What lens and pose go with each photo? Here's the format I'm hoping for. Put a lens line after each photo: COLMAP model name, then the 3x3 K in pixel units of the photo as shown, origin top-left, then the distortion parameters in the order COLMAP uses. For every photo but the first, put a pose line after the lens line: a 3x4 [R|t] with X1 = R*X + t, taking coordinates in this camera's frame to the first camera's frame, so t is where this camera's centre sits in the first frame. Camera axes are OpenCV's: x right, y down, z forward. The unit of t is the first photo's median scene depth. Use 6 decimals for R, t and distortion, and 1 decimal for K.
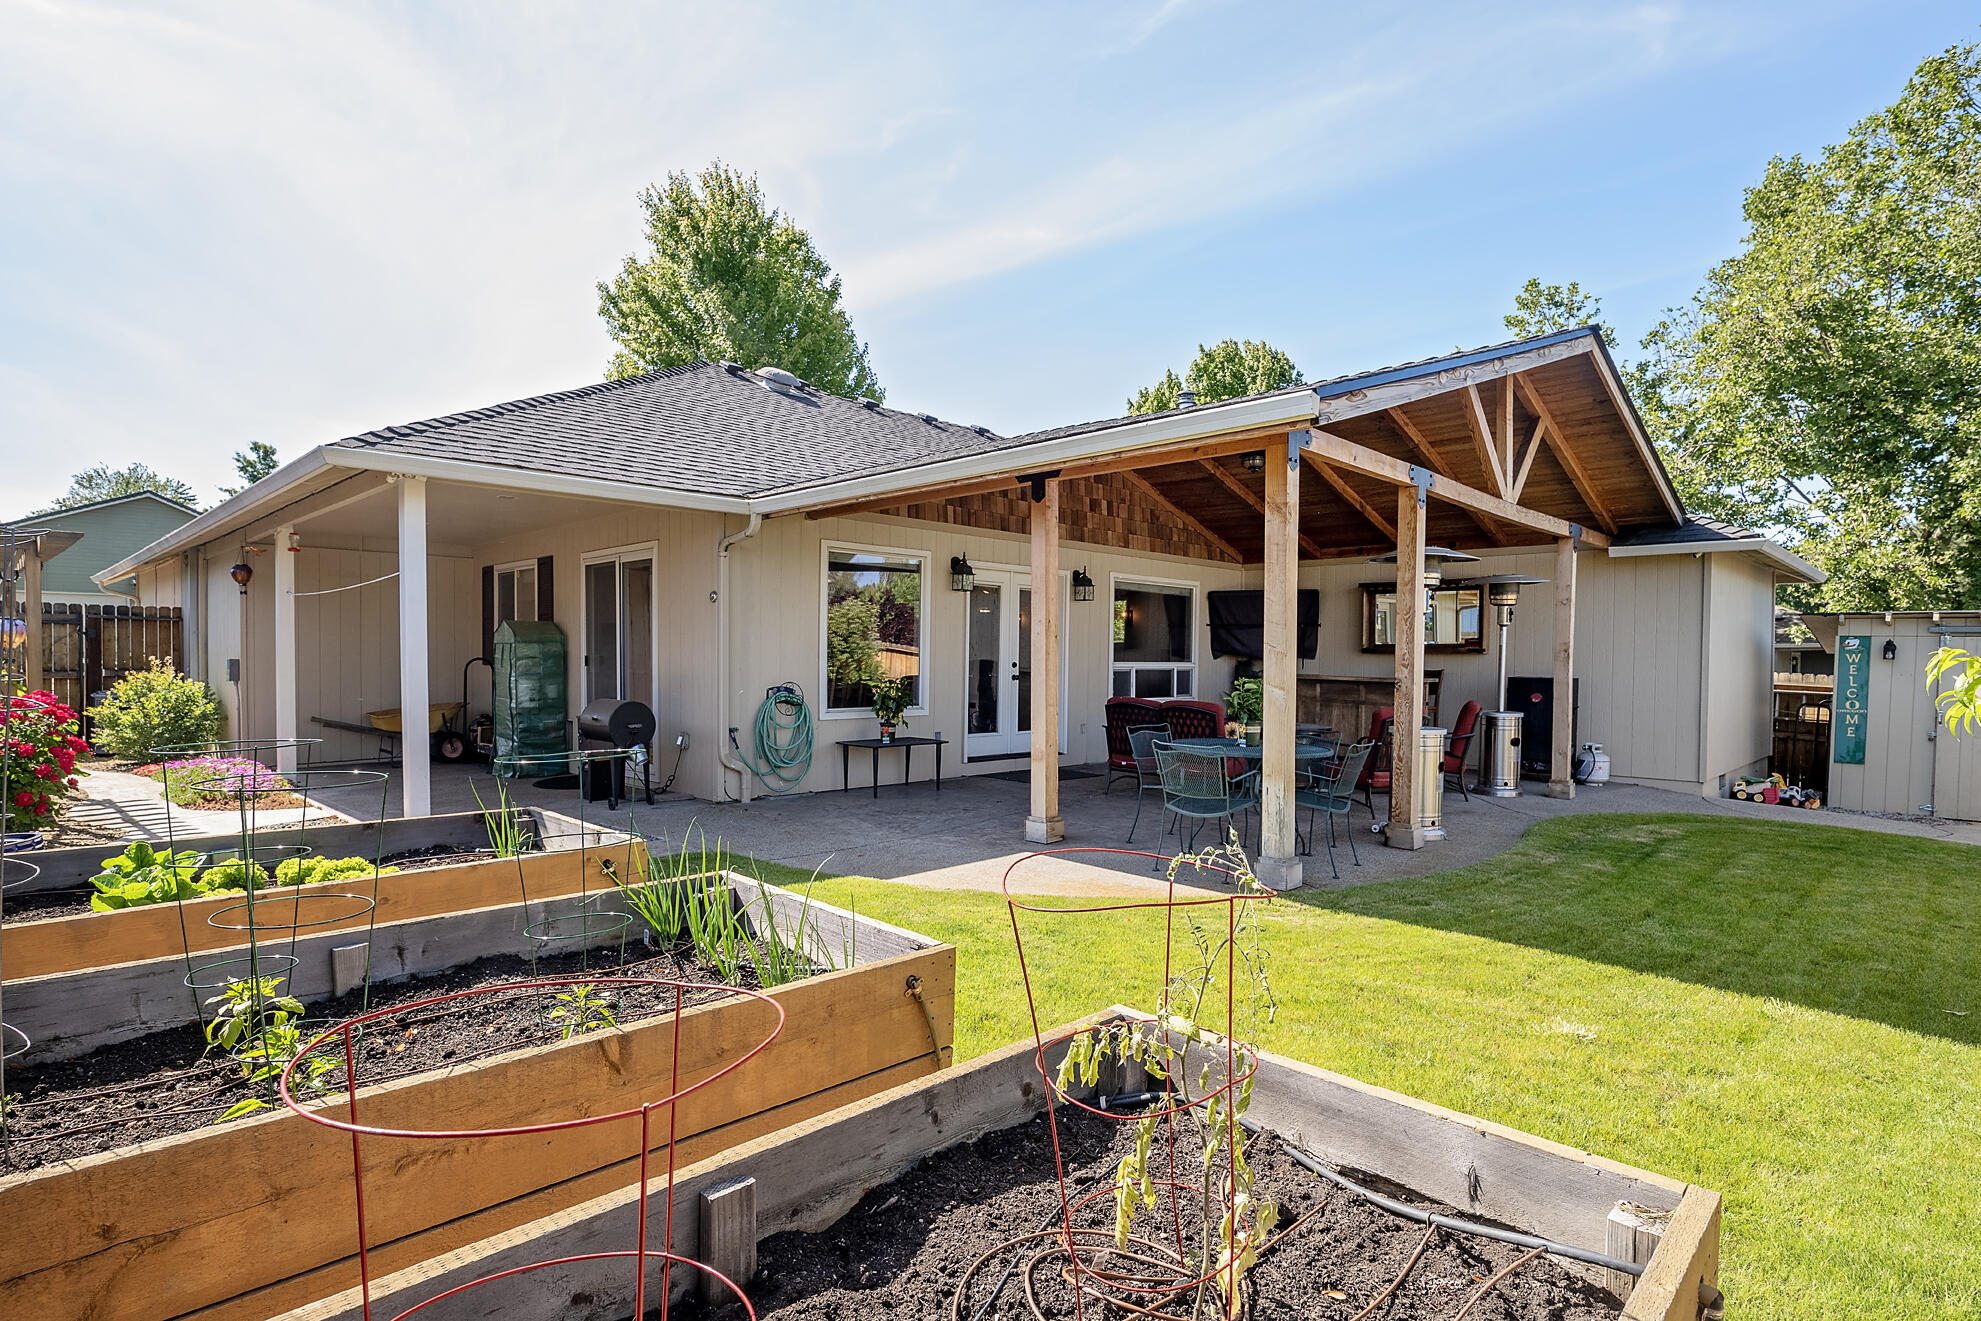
lens RADIAL K [[1035.1, 0, 998.0], [0, 1035.1, 677.9], [0, 0, 1]] dist [-0.000248, 0.002211]
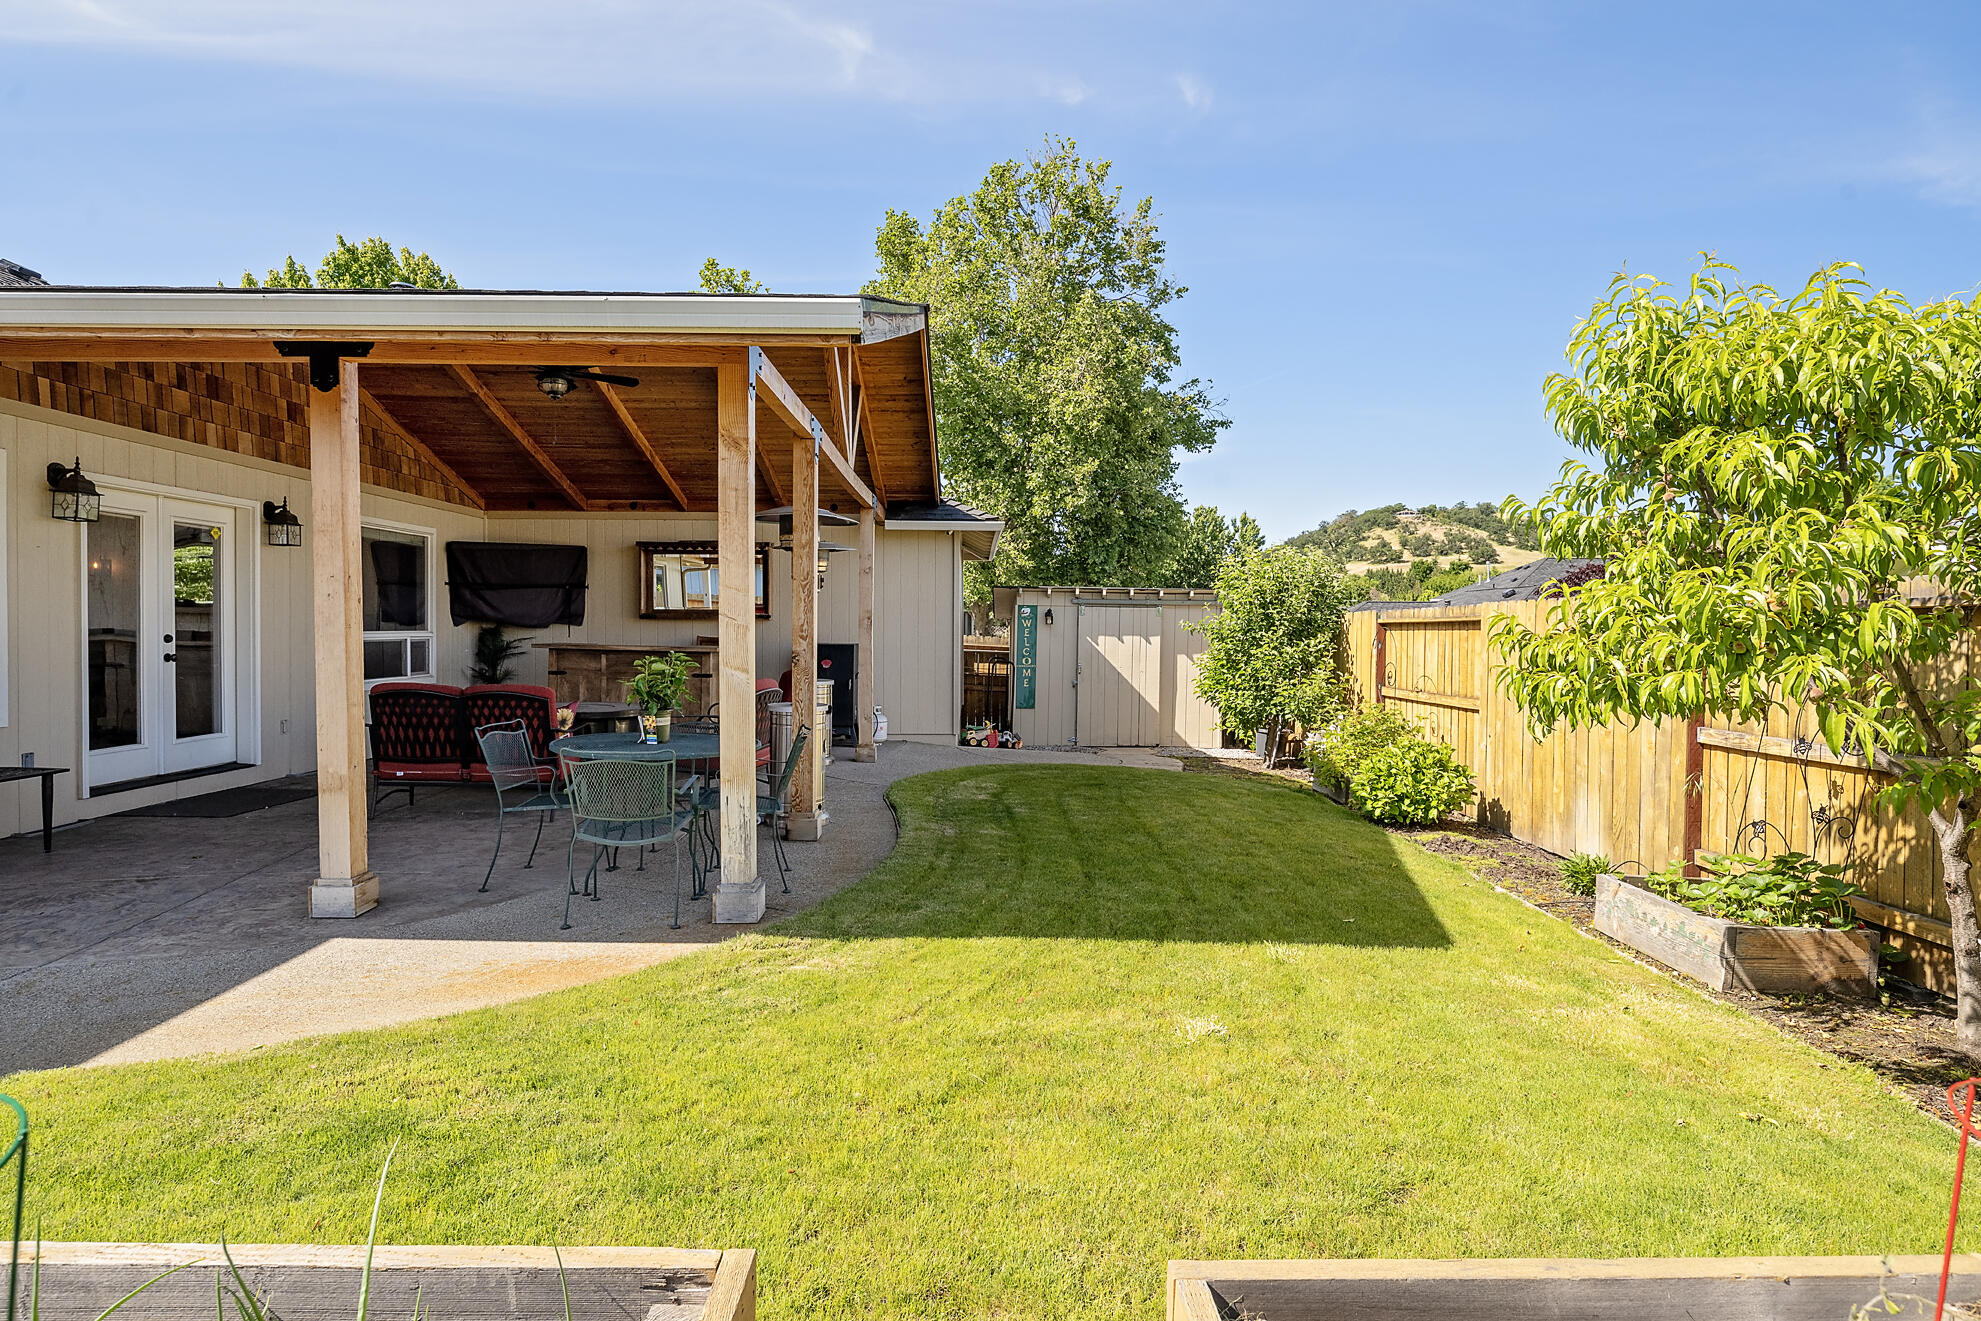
lens RADIAL K [[1033.3, 0, 984.7], [0, 1033.3, 641.2], [0, 0, 1]] dist [-0.000235, 0.000612]
pose [[0.696120, -0.016535, 0.717735, -0.098747], [0.014171, 0.999856, 0.009289, -0.010043], [-0.717785, 0.003704, 0.696255, 0.182368]]
